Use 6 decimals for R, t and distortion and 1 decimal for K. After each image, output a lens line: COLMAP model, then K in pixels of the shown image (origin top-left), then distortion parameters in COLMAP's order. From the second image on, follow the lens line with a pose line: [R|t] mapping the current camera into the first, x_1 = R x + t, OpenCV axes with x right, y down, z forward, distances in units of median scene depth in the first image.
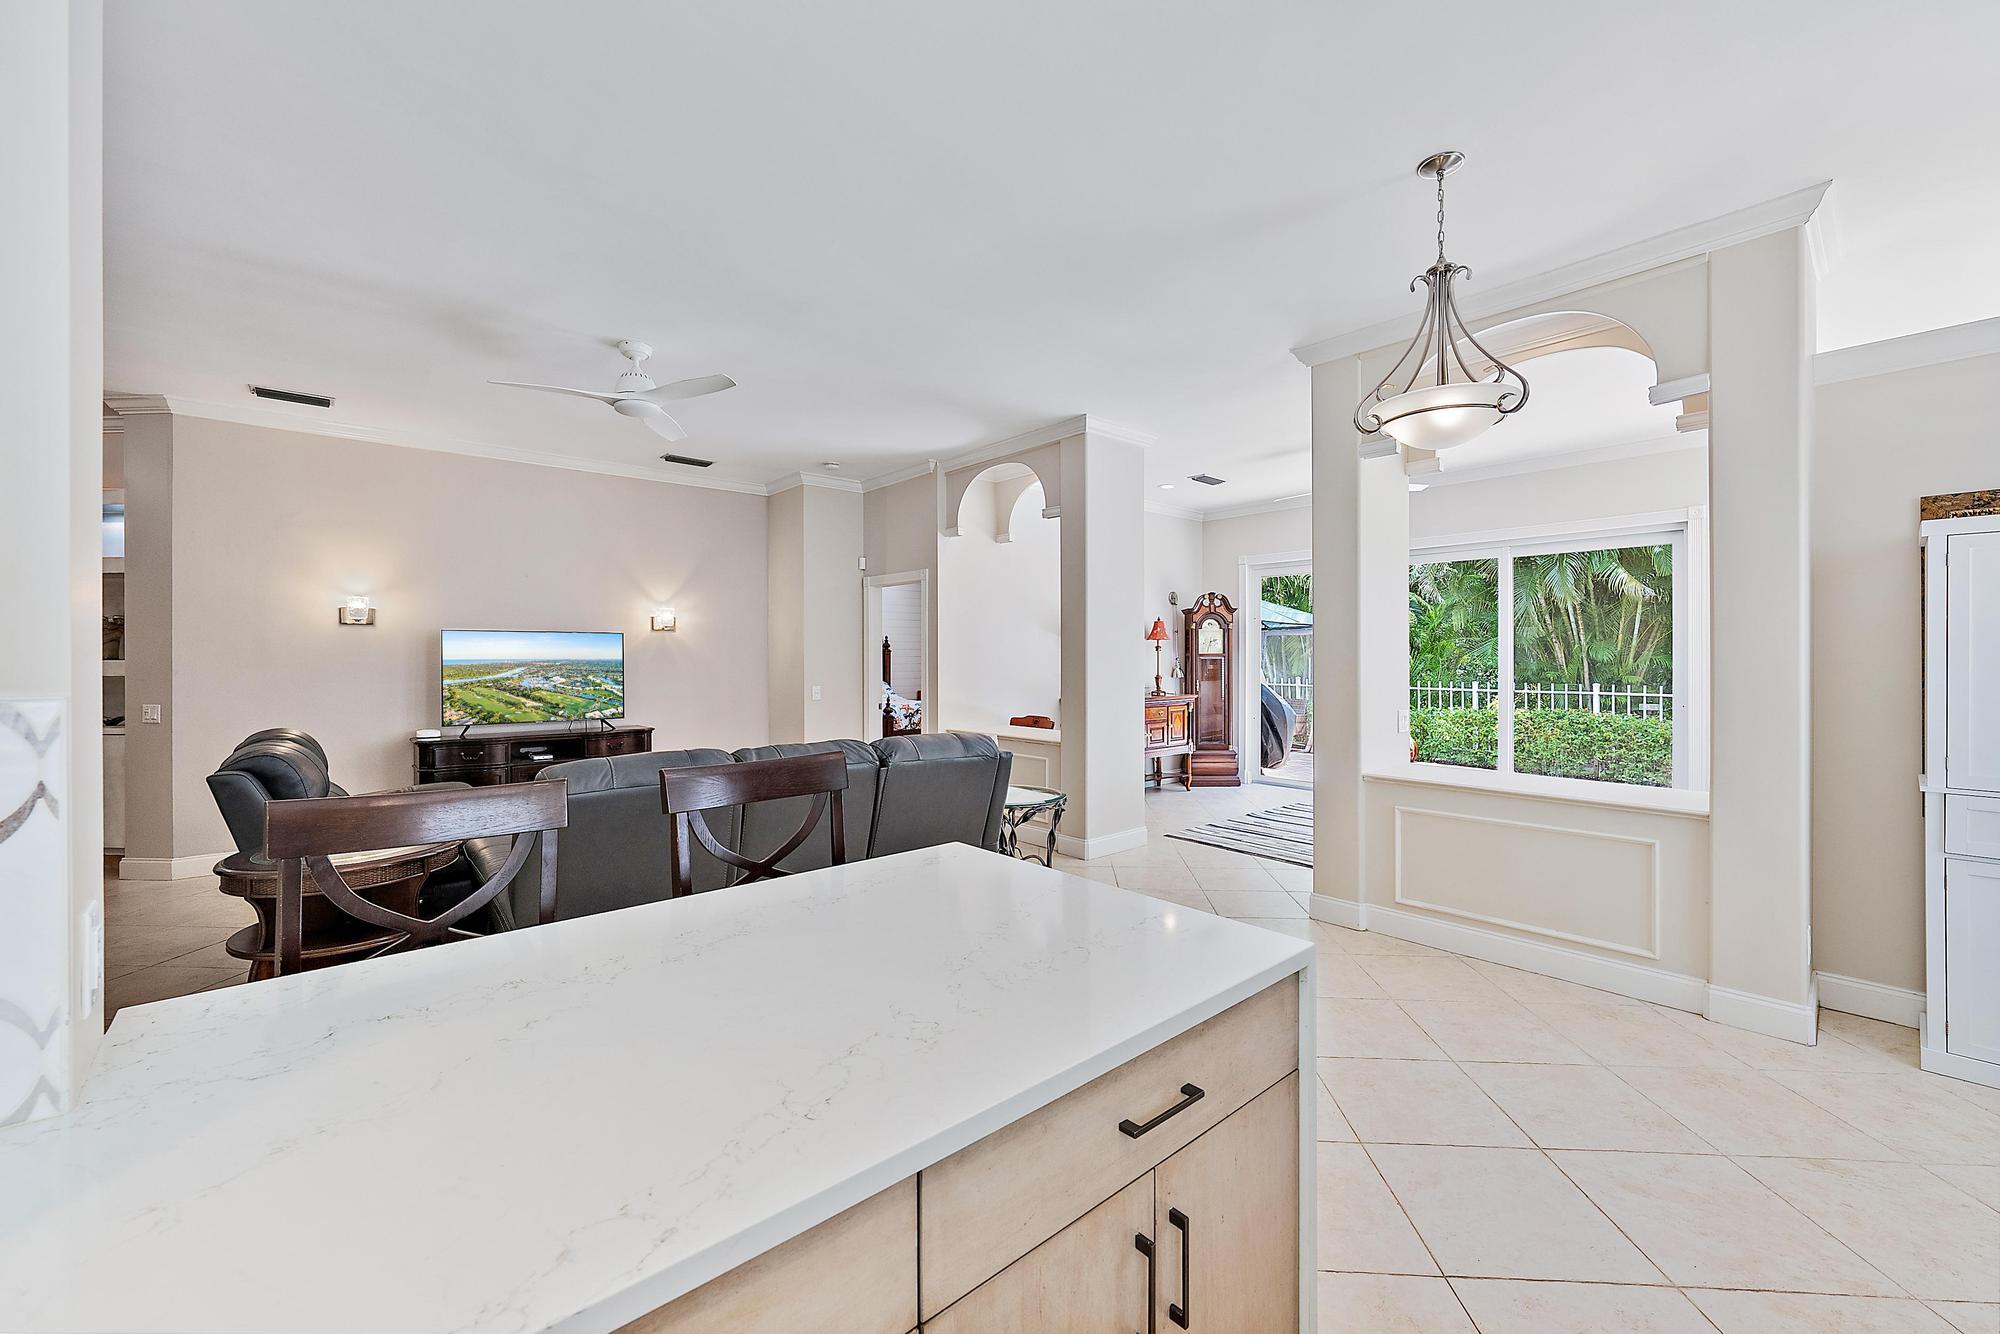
lens RADIAL K [[796.7, 0, 1005.8], [0, 796.7, 662.2], [0, 0, 1]] dist [-0.000162, -0.001332]
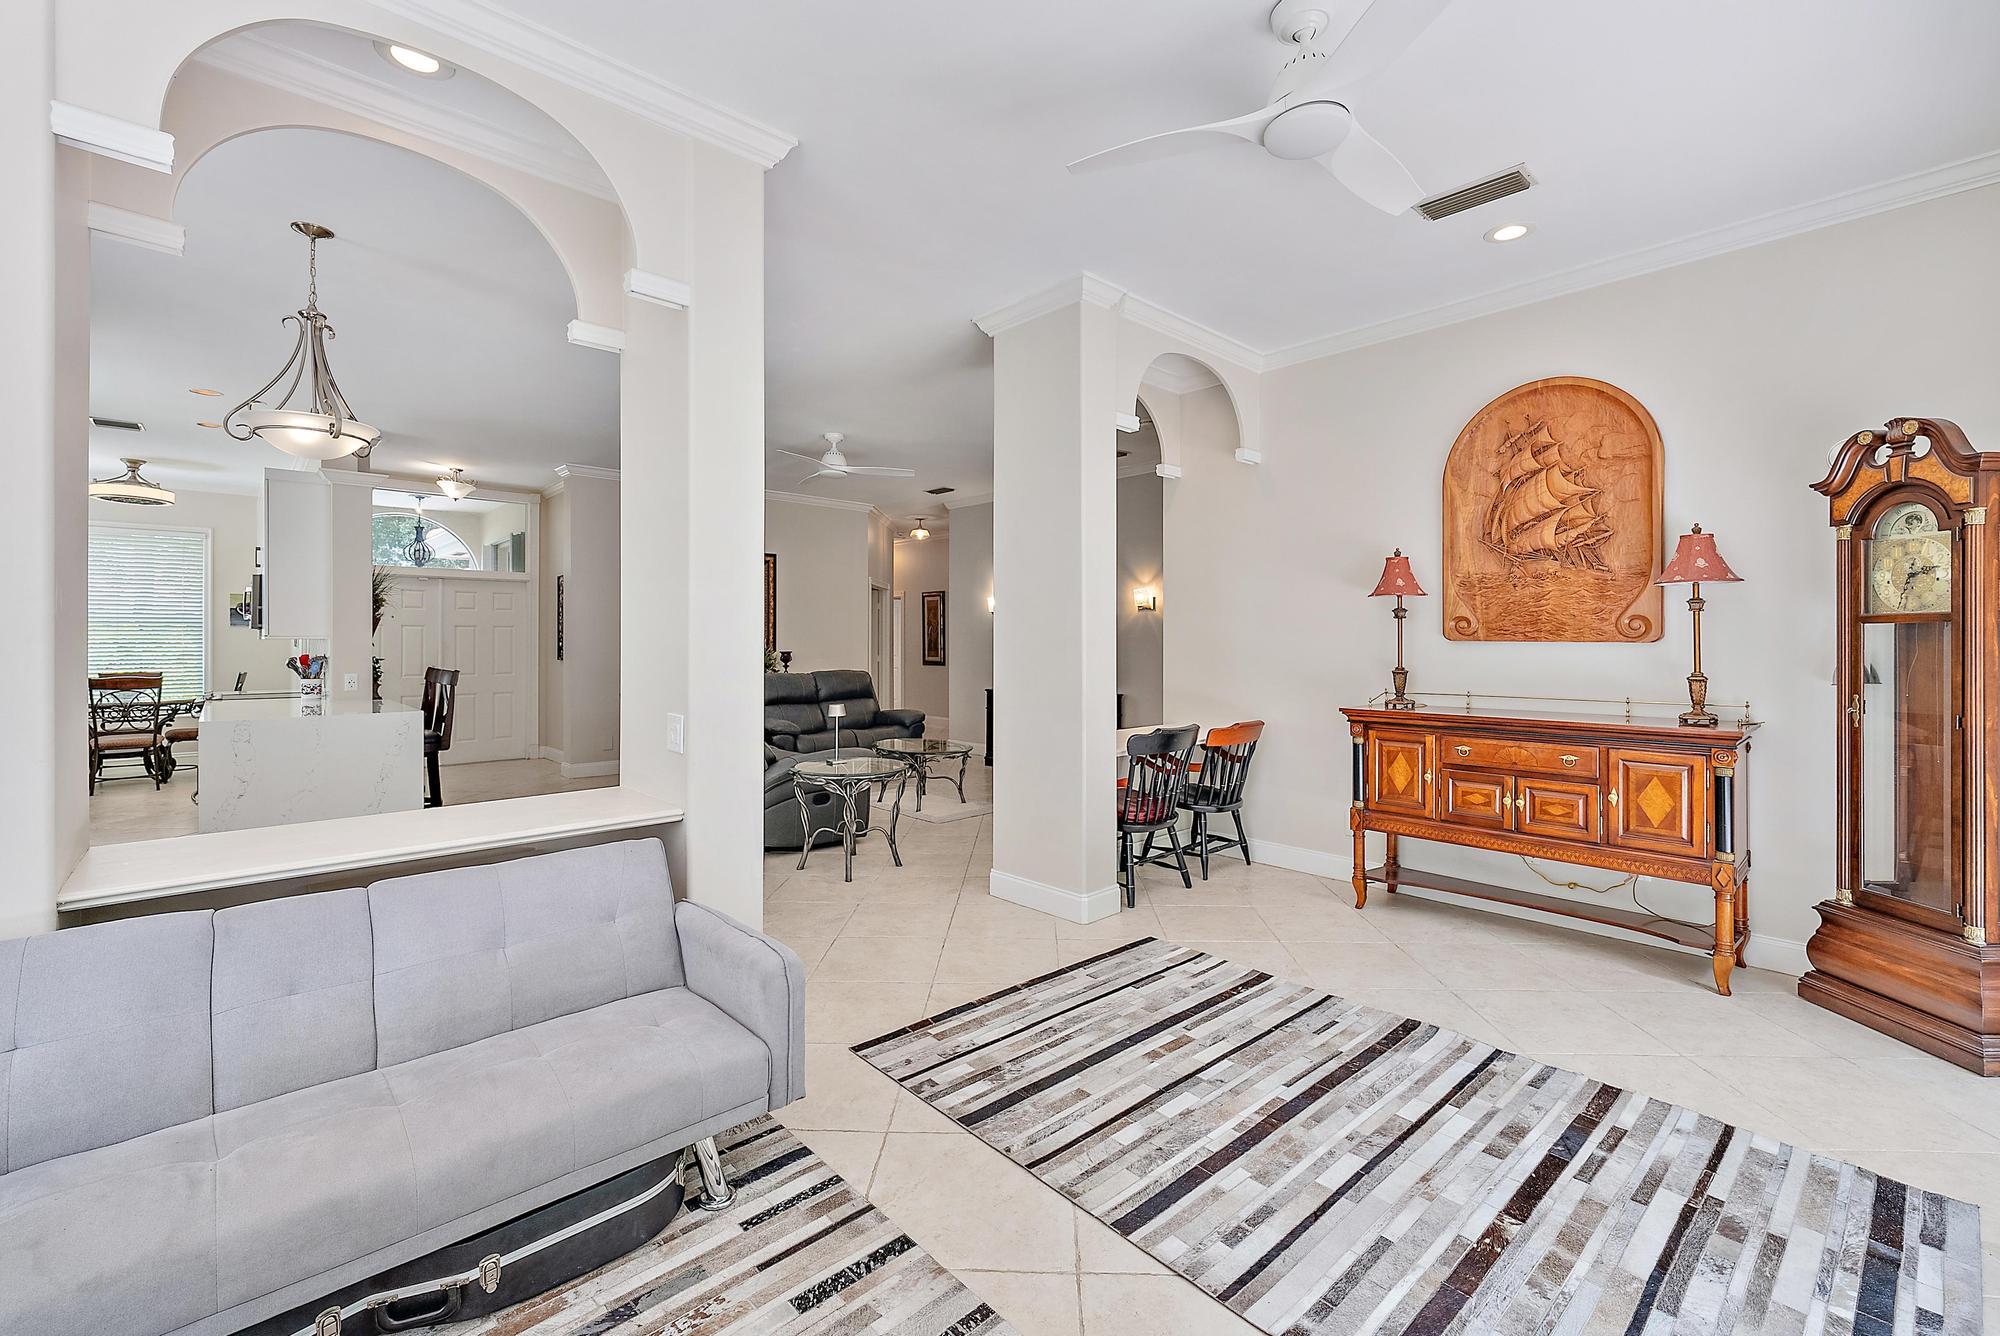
lens RADIAL K [[840.2, 0, 1001.2], [0, 840.2, 638.7], [0, 0, 1]] dist [-0.002833, 0.001095]
pose [[0.021512, 0.002187, -0.999766, 0.768870], [-0.002731, 0.999994, 0.002128, 0.000365], [0.999765, 0.002684, 0.021518, 0.825120]]
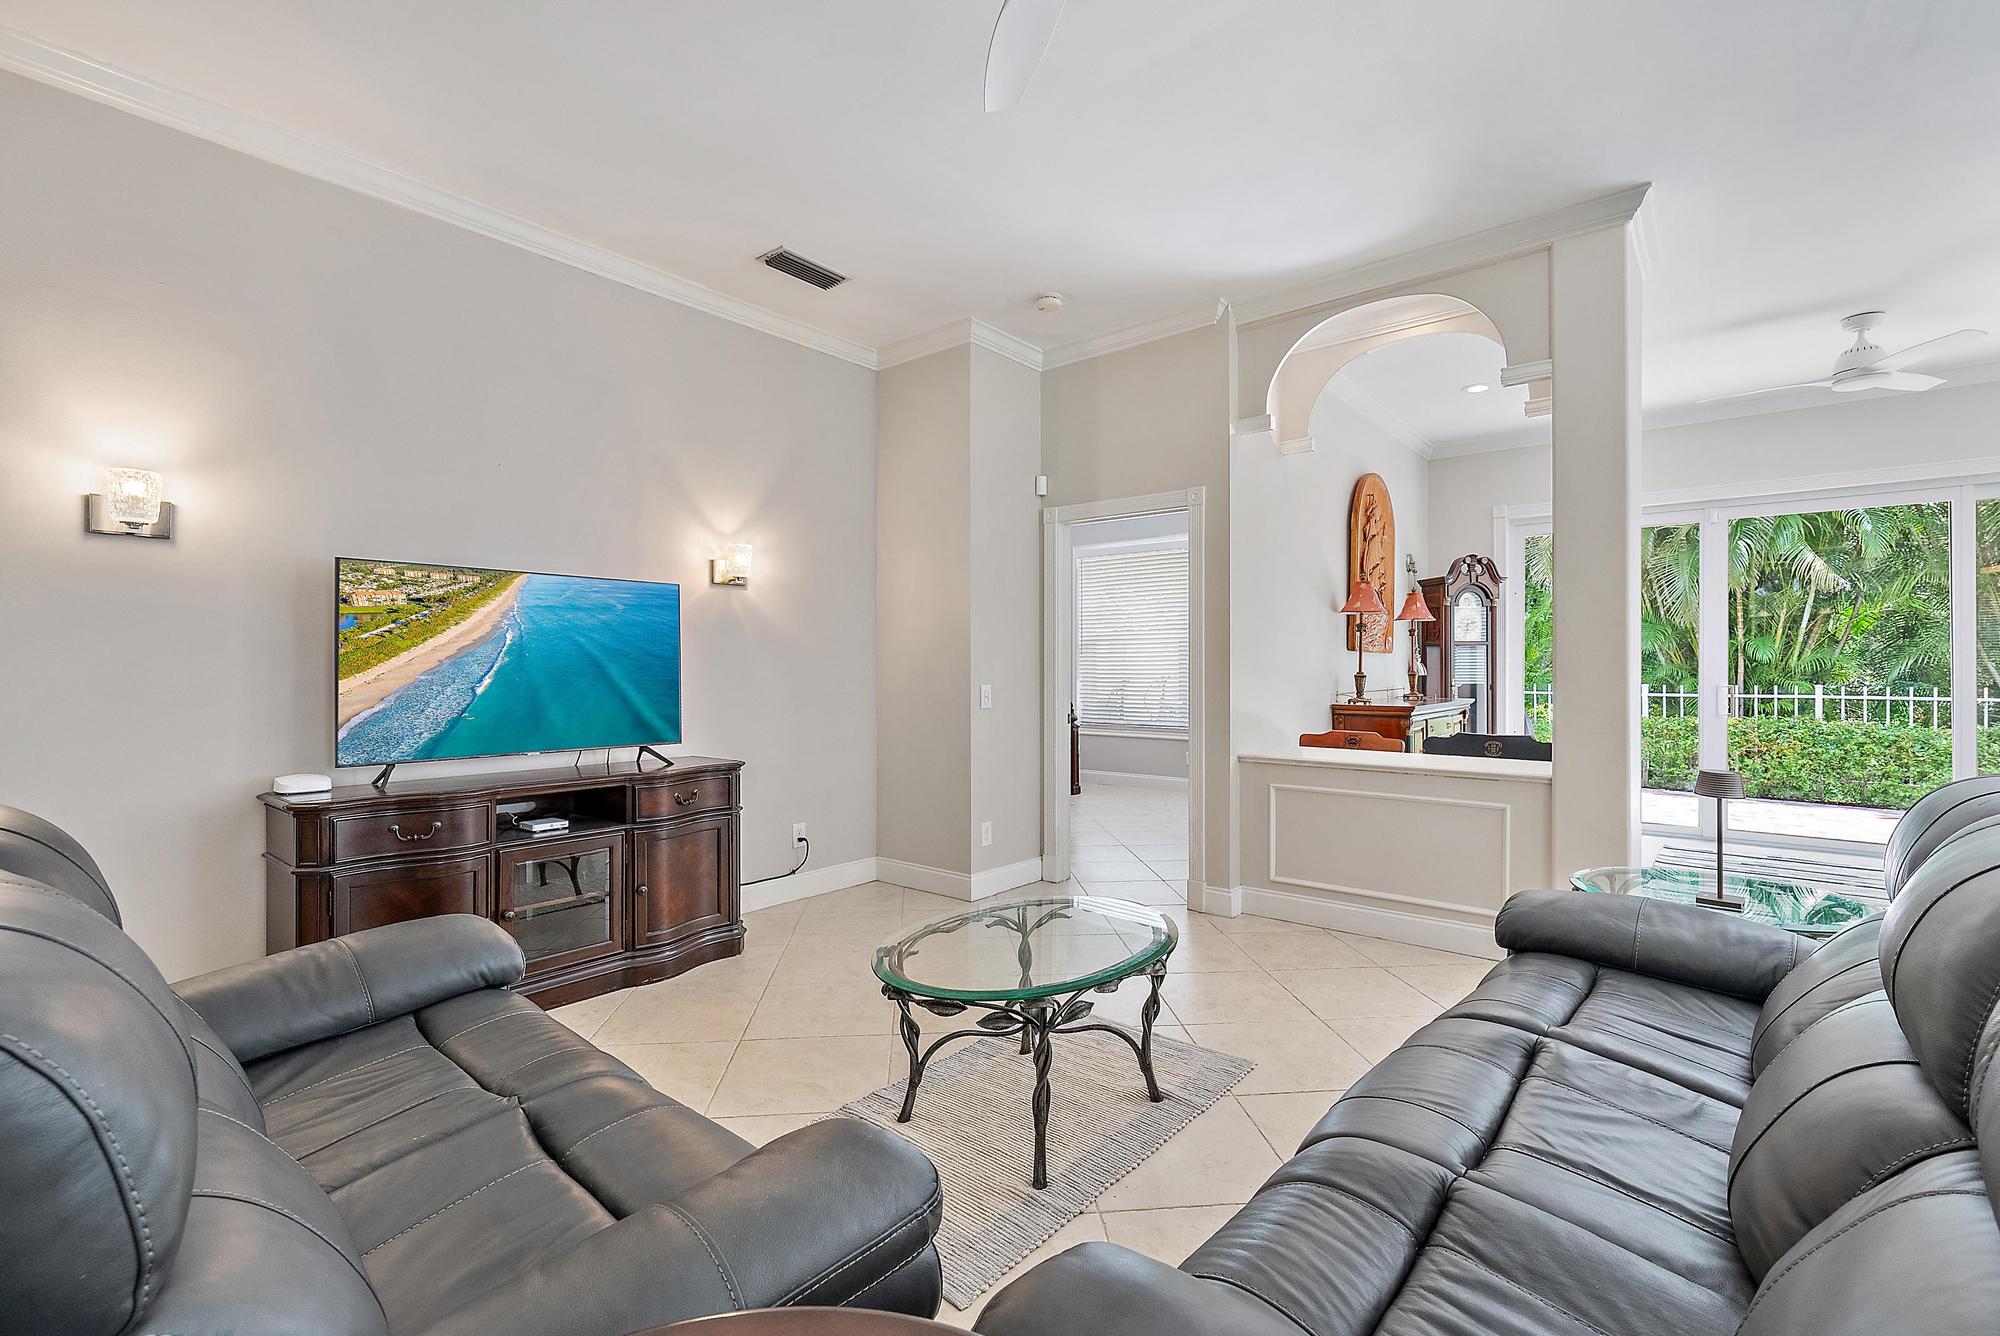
lens RADIAL K [[875.0, 0, 1012.0], [0, 875.0, 668.1], [0, 0, 1]] dist [-0.000051, -0.000205]
pose [[0.987896, 0.001109, 0.155111, -0.349011], [-0.000586, 0.999994, -0.003420, 0.021612], [-0.155114, 0.003287, 0.987891, 0.383096]]
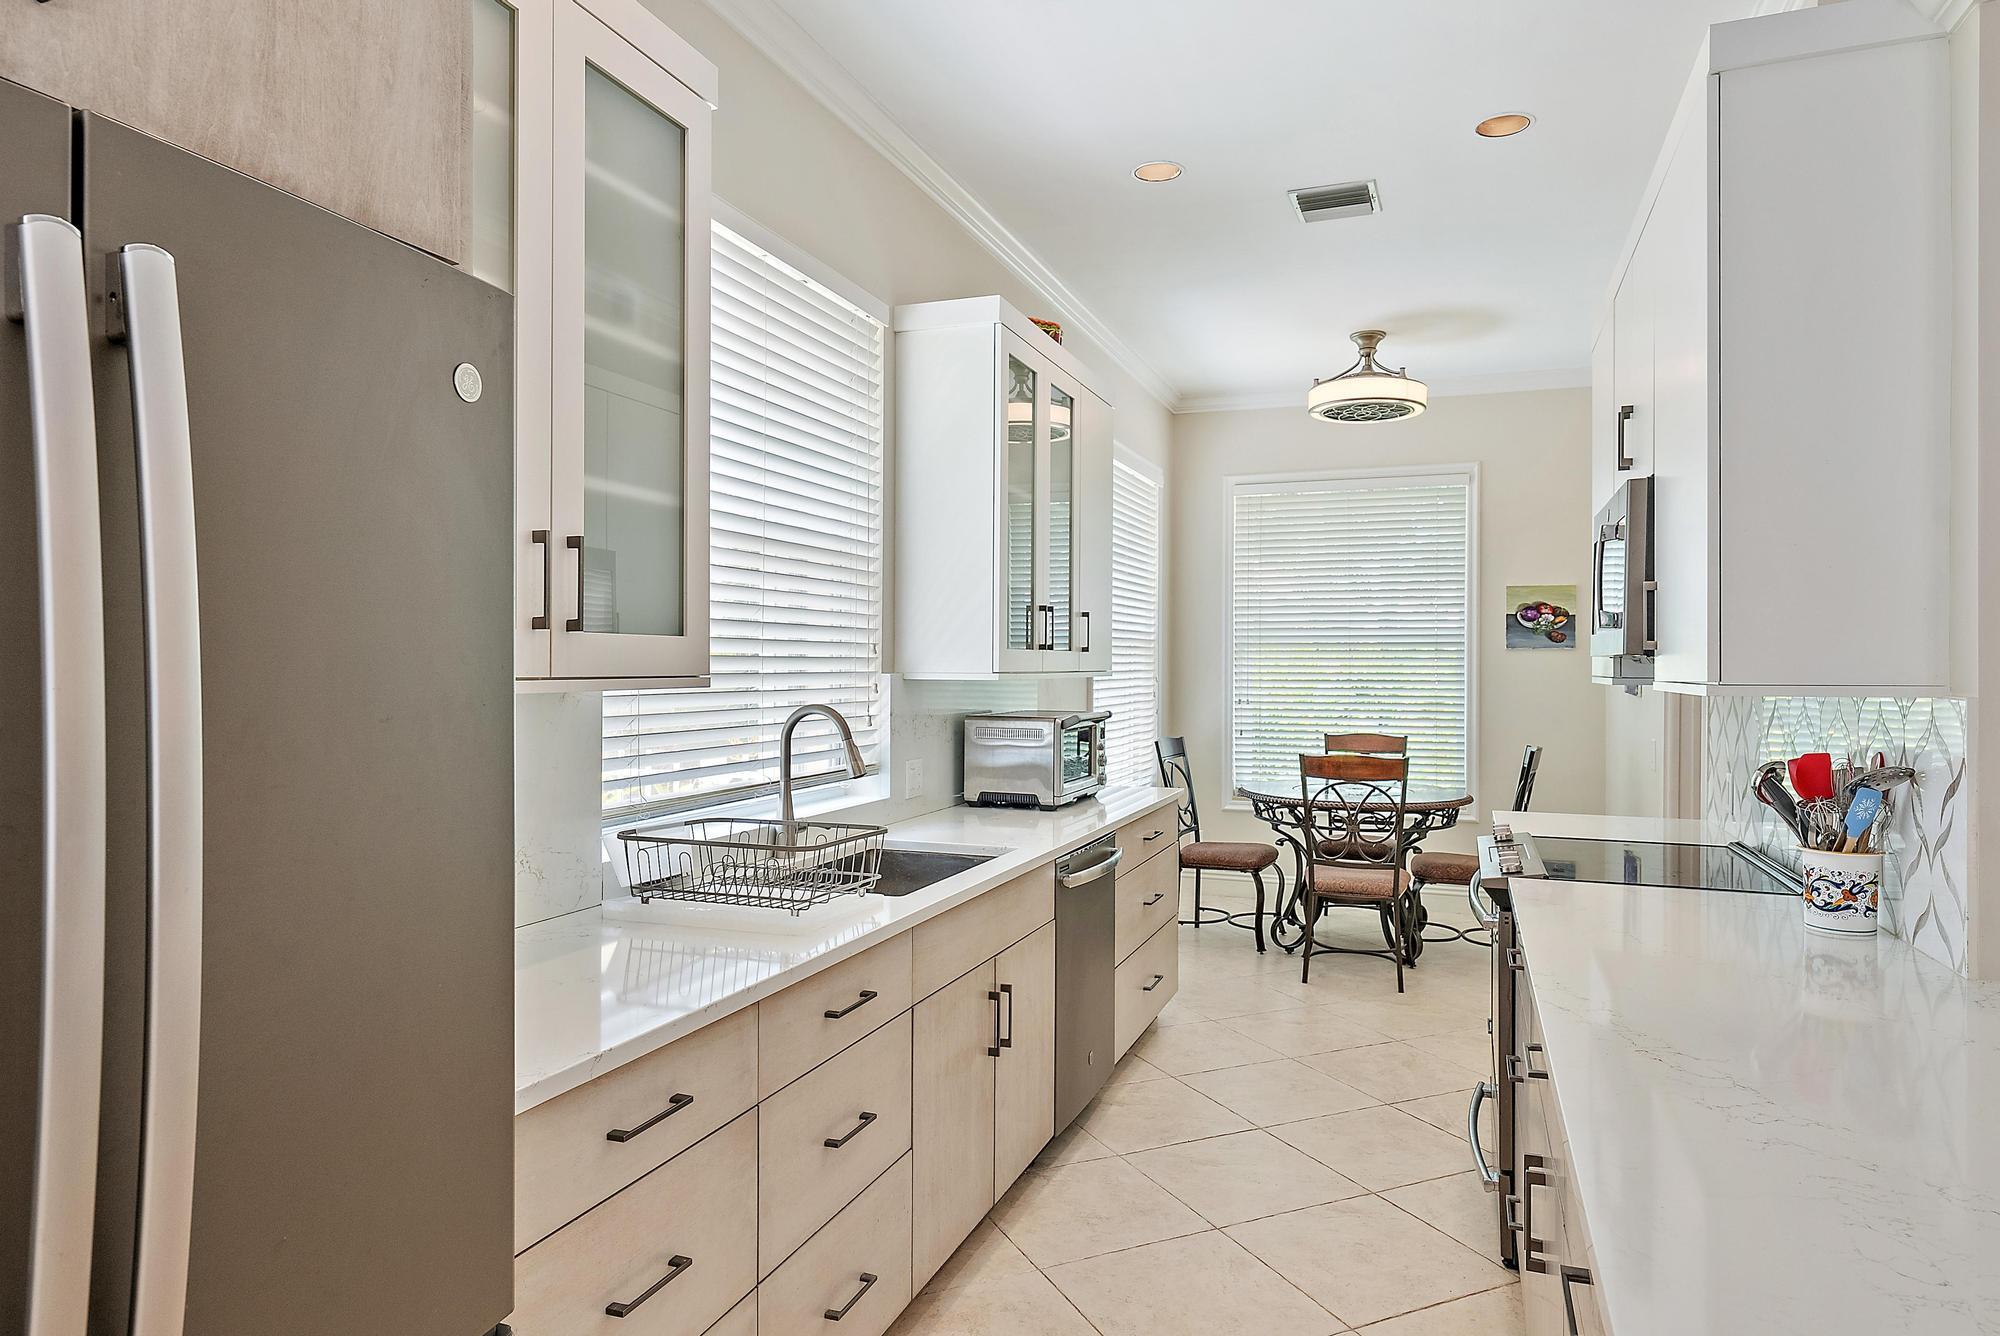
lens RADIAL K [[1204.2, 0, 999.6], [0, 1204.2, 661.7], [0, 0, 1]] dist [-0.001123, 0.000803]
pose [[-0.886657, -0.000183, -0.462428, 0.444368], [-0.002158, 0.999991, 0.003742, -0.003016], [0.462423, 0.004316, -0.886649, 0.513532]]
